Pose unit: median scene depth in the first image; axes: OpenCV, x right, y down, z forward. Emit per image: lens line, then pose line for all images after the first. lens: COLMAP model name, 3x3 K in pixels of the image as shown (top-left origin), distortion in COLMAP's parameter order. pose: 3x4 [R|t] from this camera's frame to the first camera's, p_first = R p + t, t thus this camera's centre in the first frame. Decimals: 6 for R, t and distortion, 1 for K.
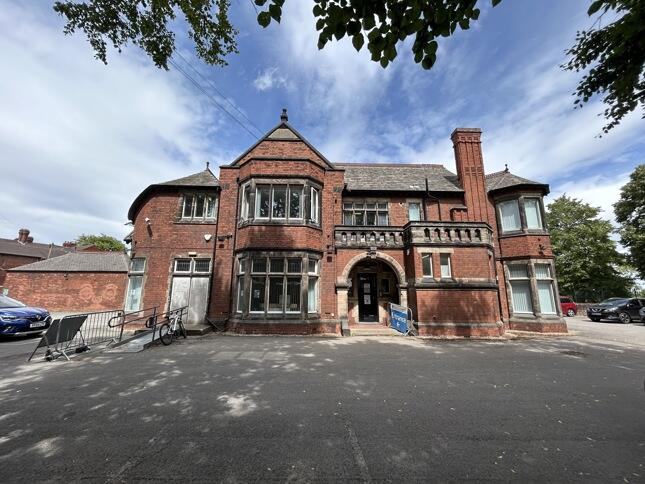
lens RADIAL K [[261.9, 0, 321.3], [0, 261.9, 244.7], [0, 0, 1]] dist [-0.000290, -0.000686]
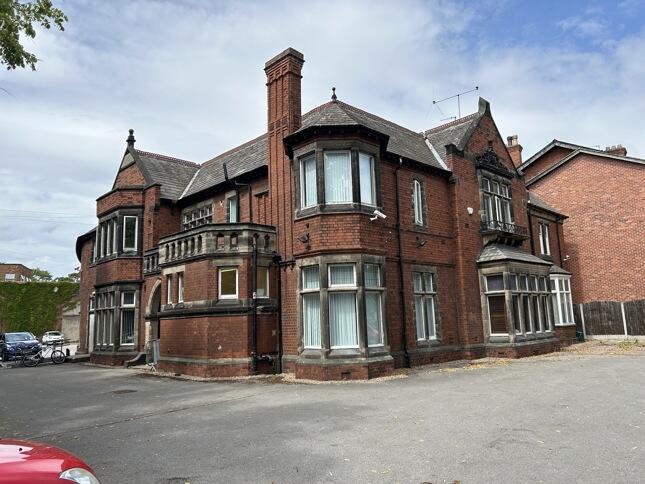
lens RADIAL K [[480.0, 0, 324.4], [0, 480.0, 241.5], [0, 0, 1]] dist [0.006687, 0.000344]
pose [[0.687178, -0.148845, -0.711078, 1.808154], [0.174766, 0.983912, -0.037064, 0.070615], [0.705155, -0.098803, 0.702136, 0.280915]]
